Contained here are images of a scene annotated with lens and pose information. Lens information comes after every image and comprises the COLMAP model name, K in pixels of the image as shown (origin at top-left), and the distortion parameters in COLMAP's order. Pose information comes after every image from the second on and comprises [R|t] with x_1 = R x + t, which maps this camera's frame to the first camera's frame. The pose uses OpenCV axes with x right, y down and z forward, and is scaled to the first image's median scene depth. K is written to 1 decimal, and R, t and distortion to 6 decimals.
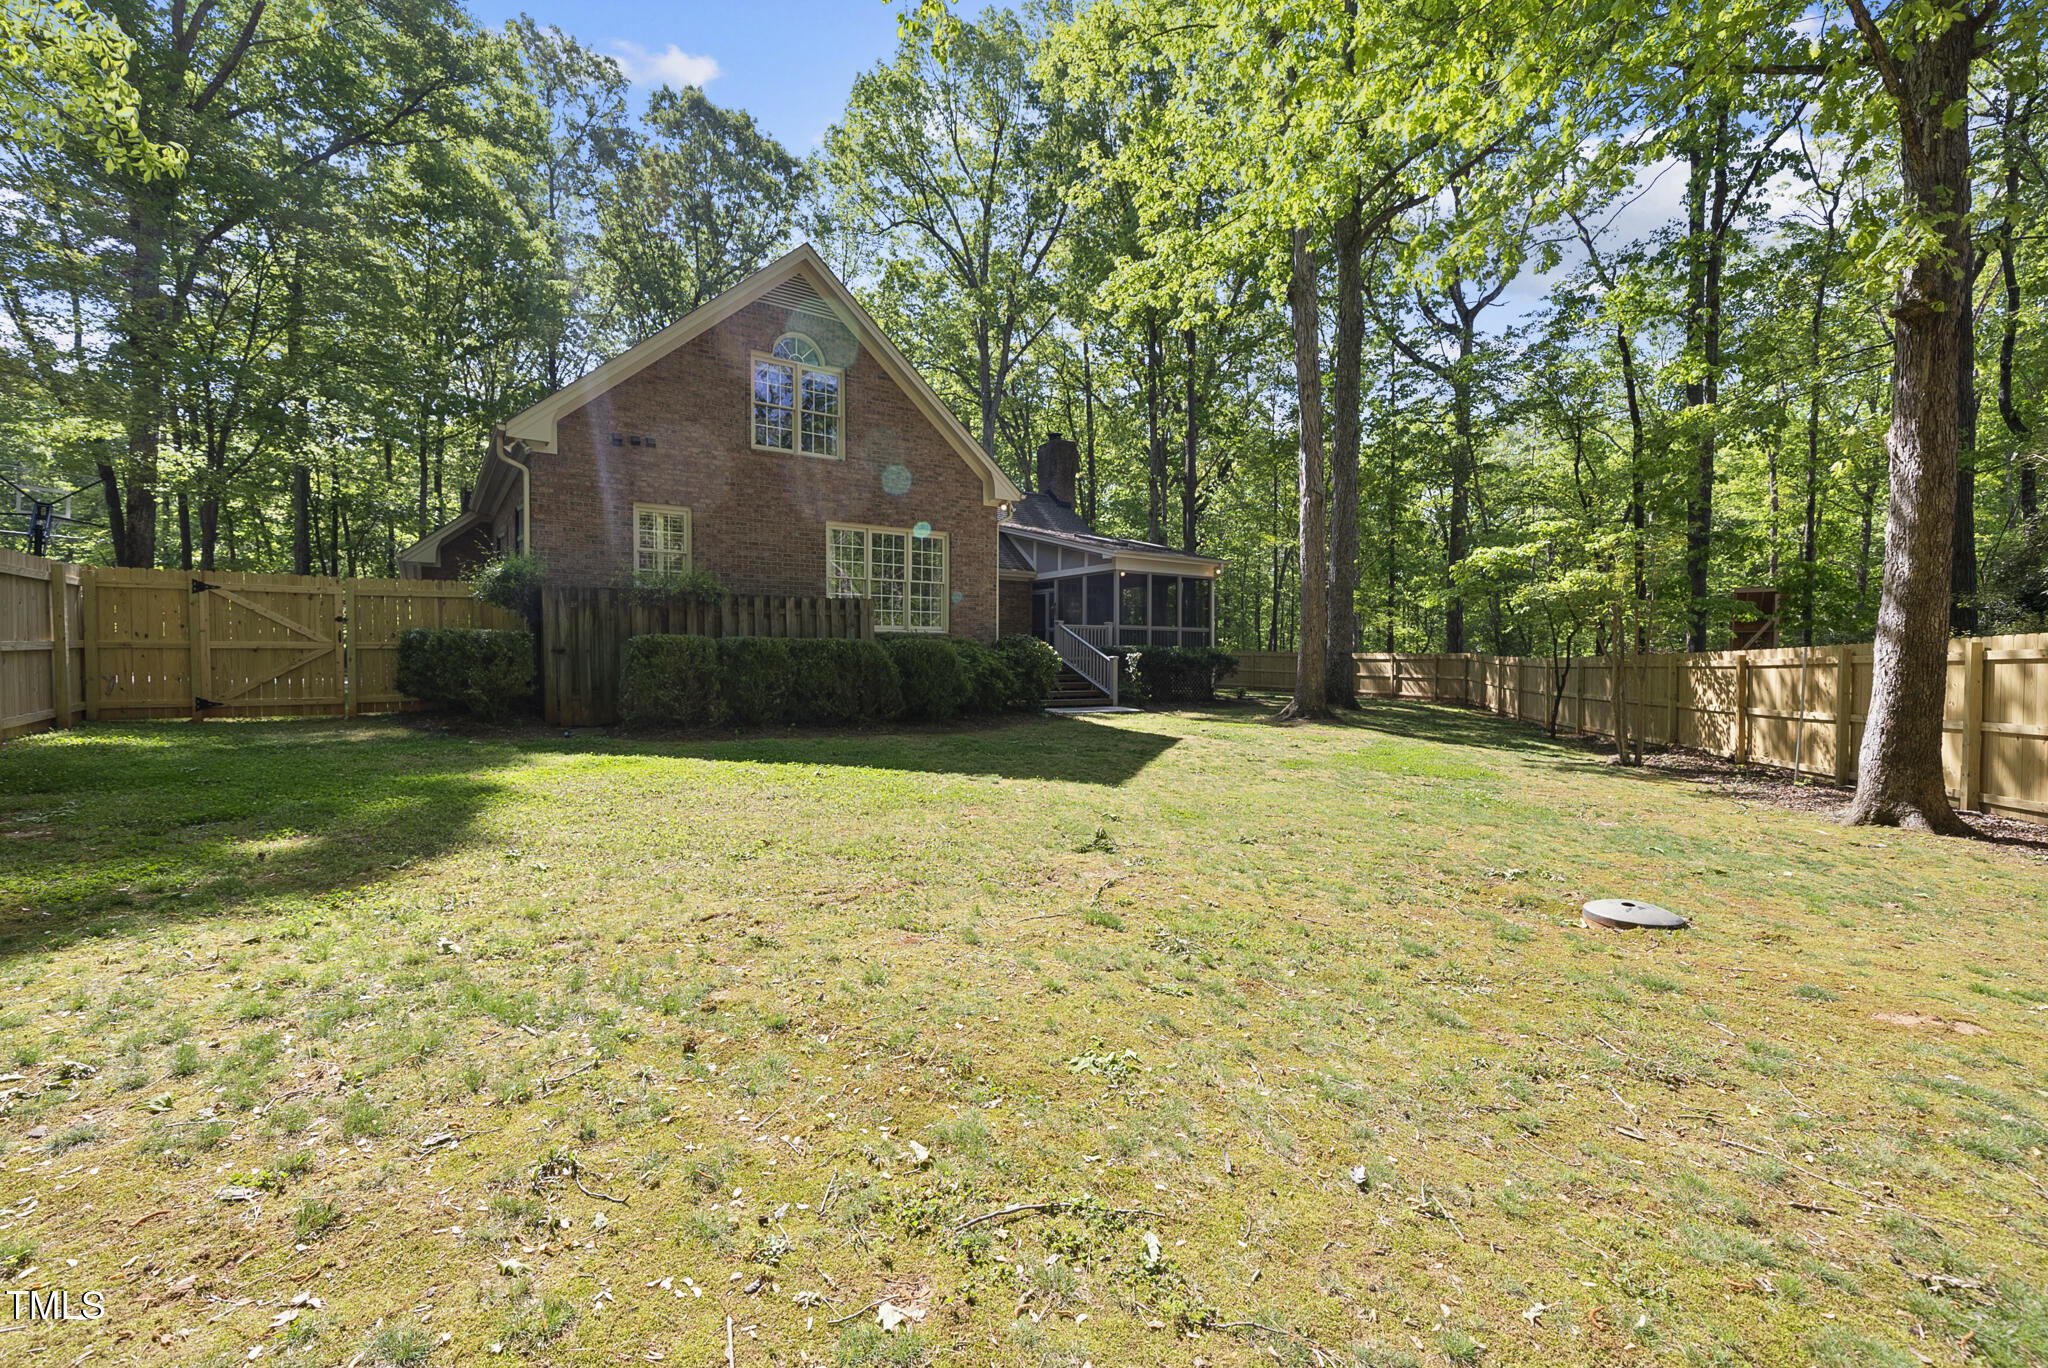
lens RADIAL K [[849.4, 0, 1007.9], [0, 849.4, 689.9], [0, 0, 1]] dist [-0.000801, 0.000014]
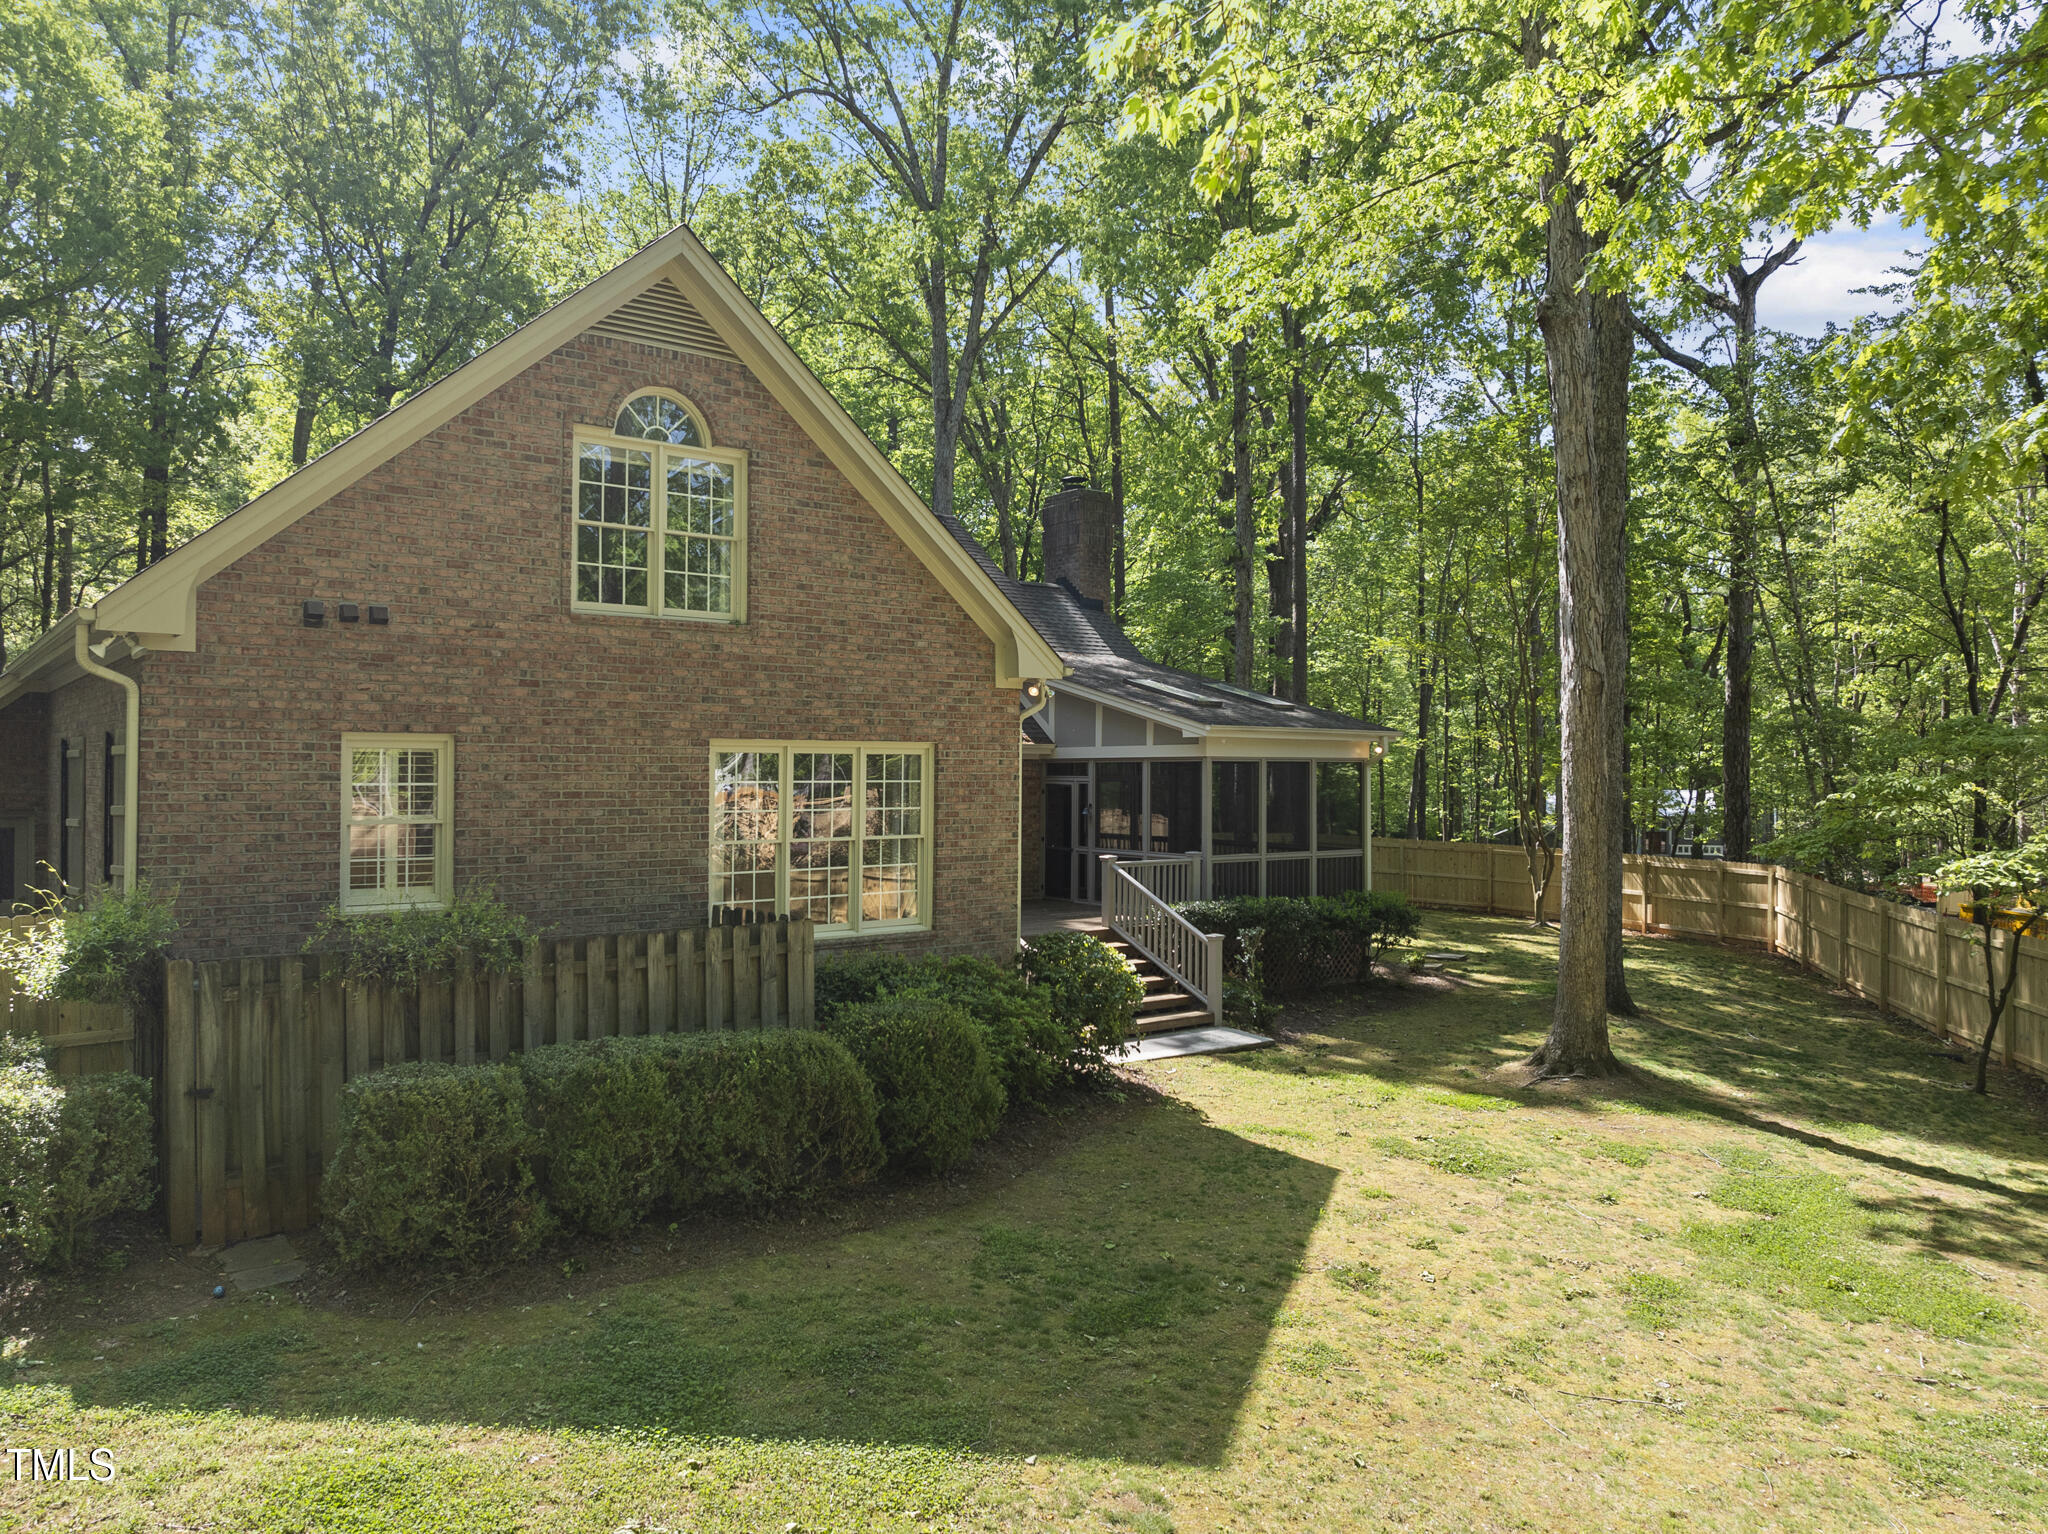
lens RADIAL K [[1436.1, 0, 1032.9], [0, 1436.1, 763.1], [0, 0, 1]] dist [-0.034477, -0.006174]
pose [[0.997263, 0.005791, 0.073714, -0.042911], [-0.003625, 0.999559, -0.029471, -0.084929], [-0.073852, 0.029123, 0.996844, 0.055923]]
